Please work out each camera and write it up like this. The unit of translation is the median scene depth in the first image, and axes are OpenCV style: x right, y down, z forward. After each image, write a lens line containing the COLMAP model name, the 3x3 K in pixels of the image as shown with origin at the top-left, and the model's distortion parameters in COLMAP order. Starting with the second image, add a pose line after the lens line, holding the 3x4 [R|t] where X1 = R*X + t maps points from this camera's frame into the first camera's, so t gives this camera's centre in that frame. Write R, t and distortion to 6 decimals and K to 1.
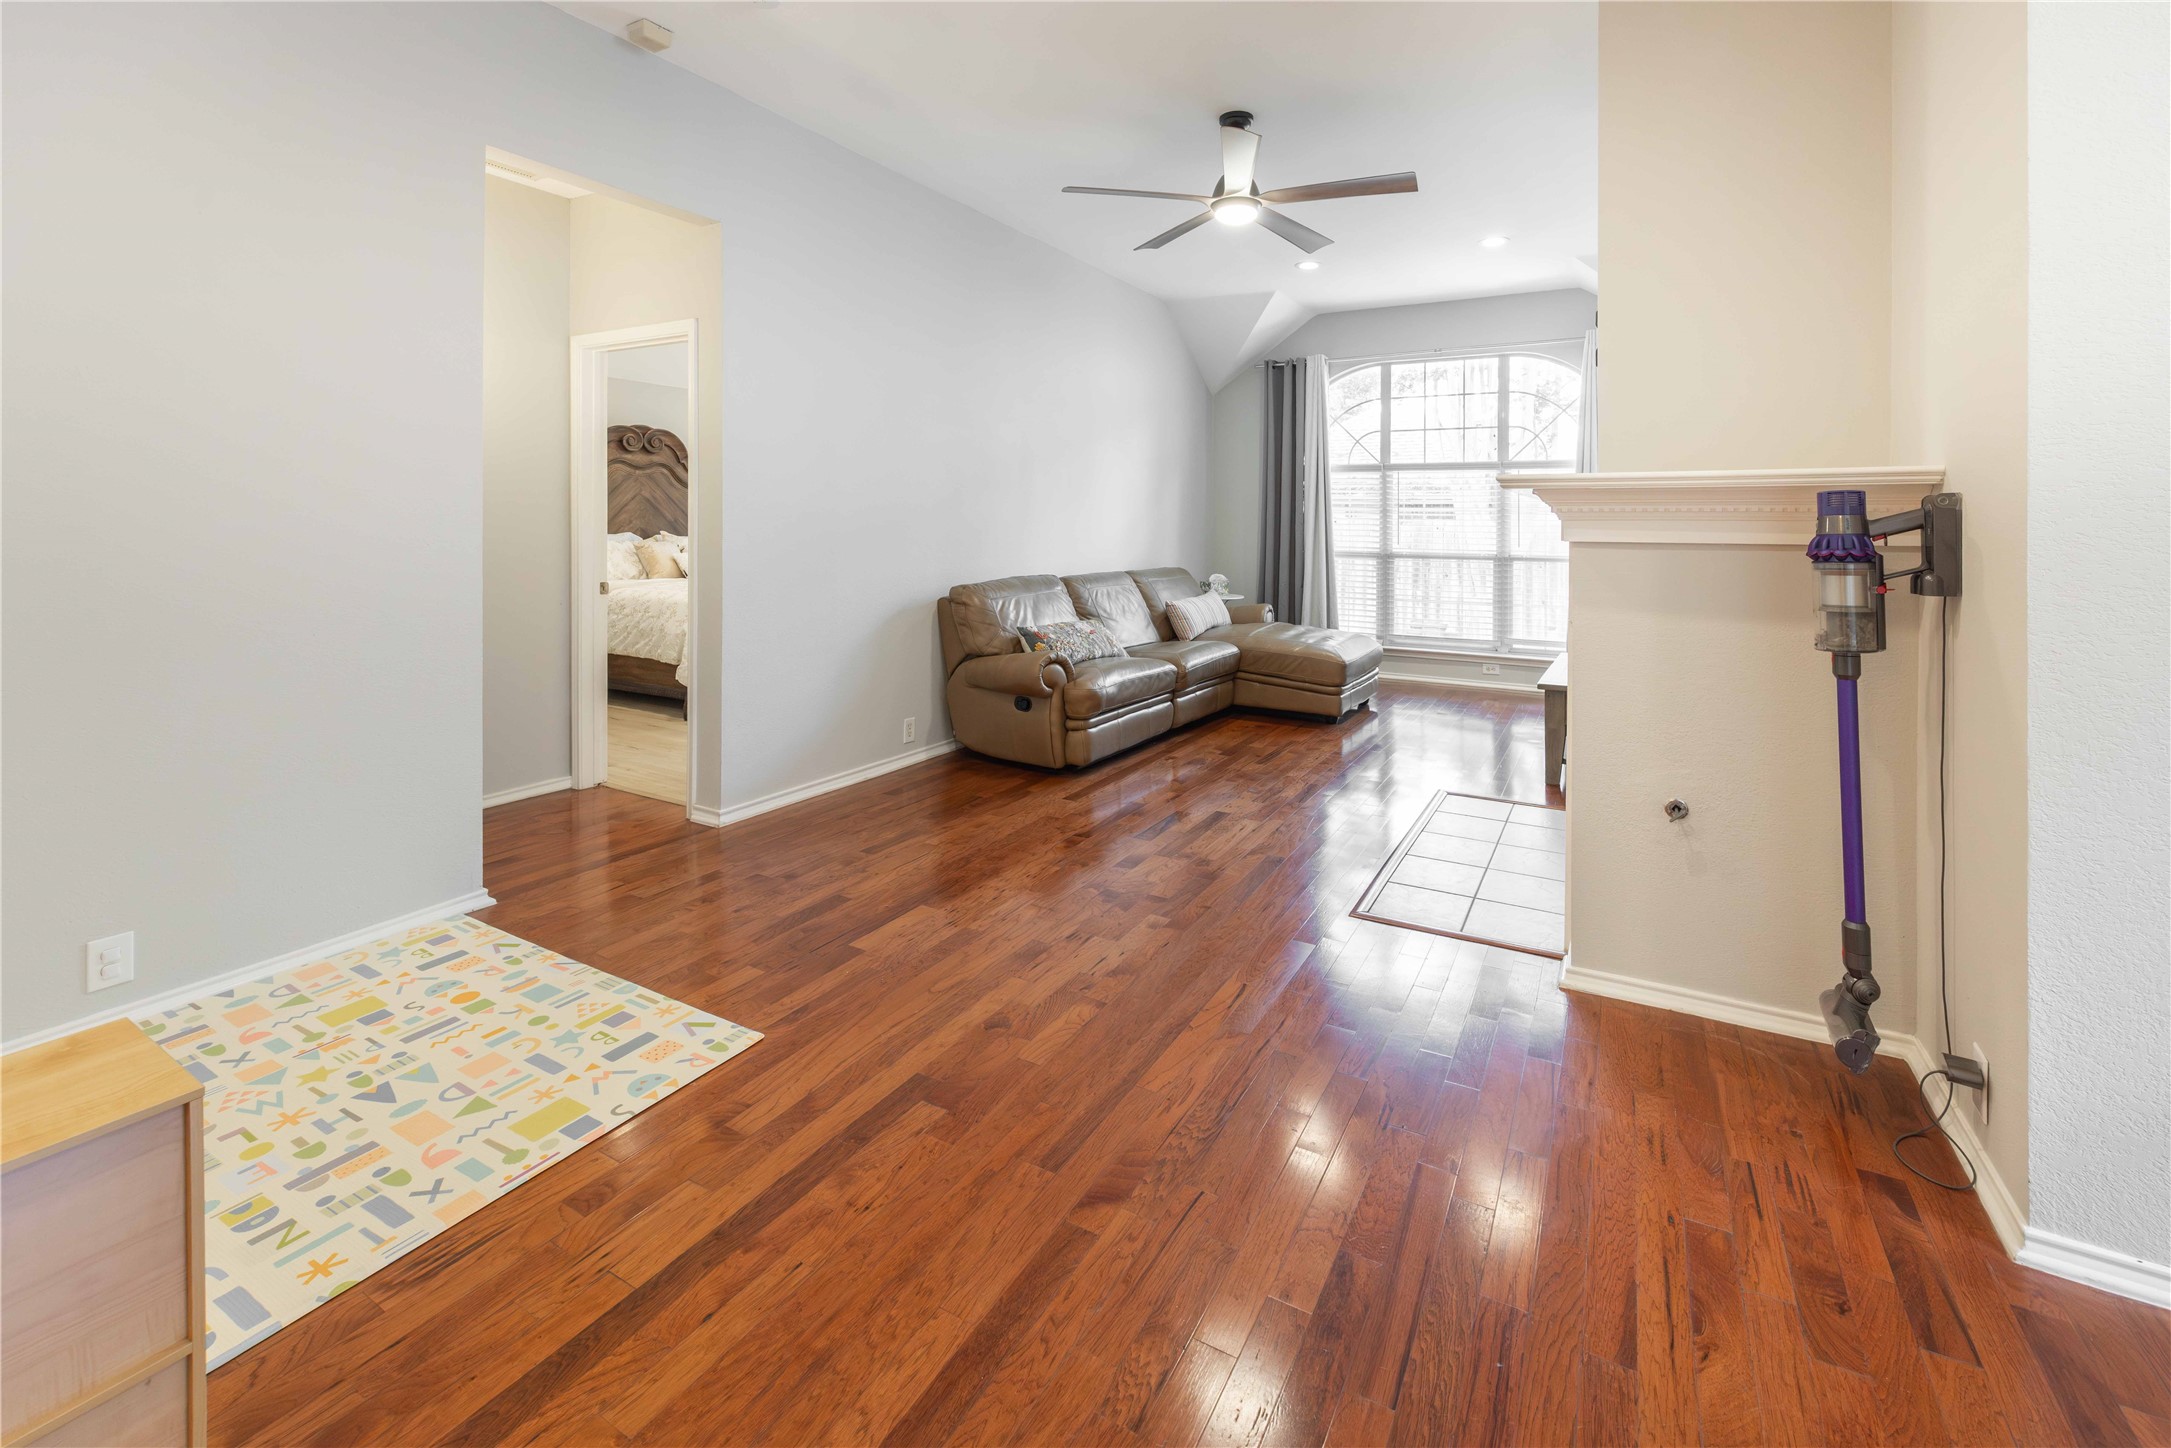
lens RADIAL K [[887.1, 0, 1114.1], [0, 887.1, 549.0], [0, 0, 1]] dist [-0.001918, 0.000083]
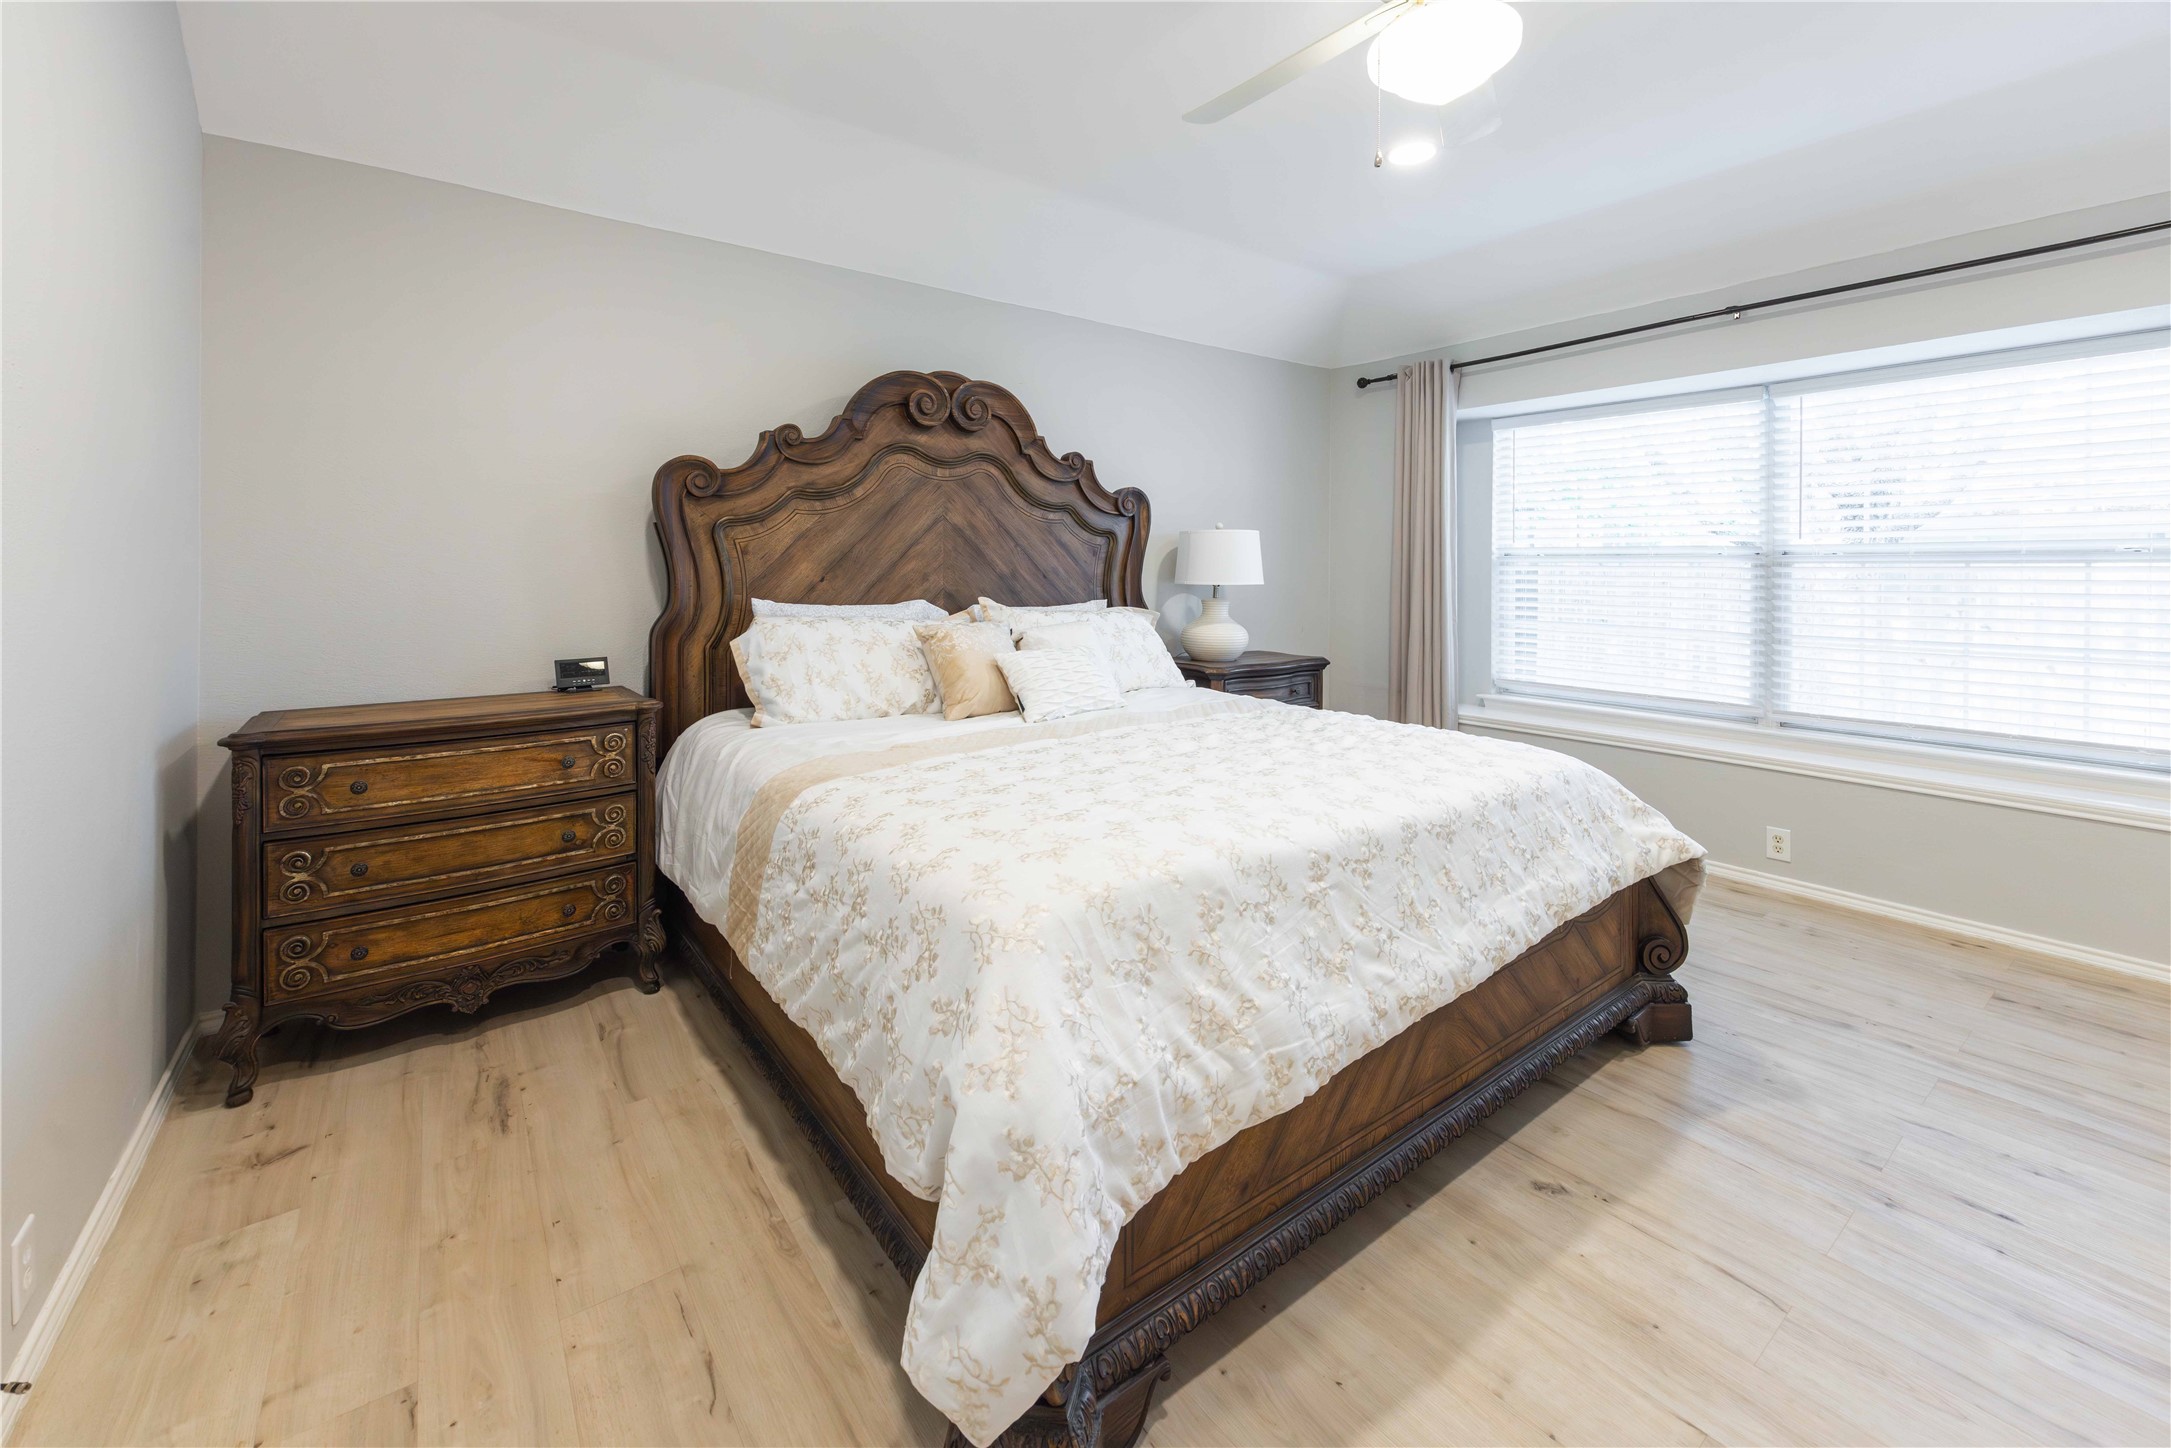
lens RADIAL K [[889.2, 0, 1087.3], [0, 889.2, 564.4], [0, 0, 1]] dist [-0.001156, -0.000014]
pose [[0.910610, -0.000995, -0.413266, -0.268490], [-0.010800, 0.999598, -0.026204, -0.025516], [0.413126, 0.028325, 0.910233, 0.600325]]
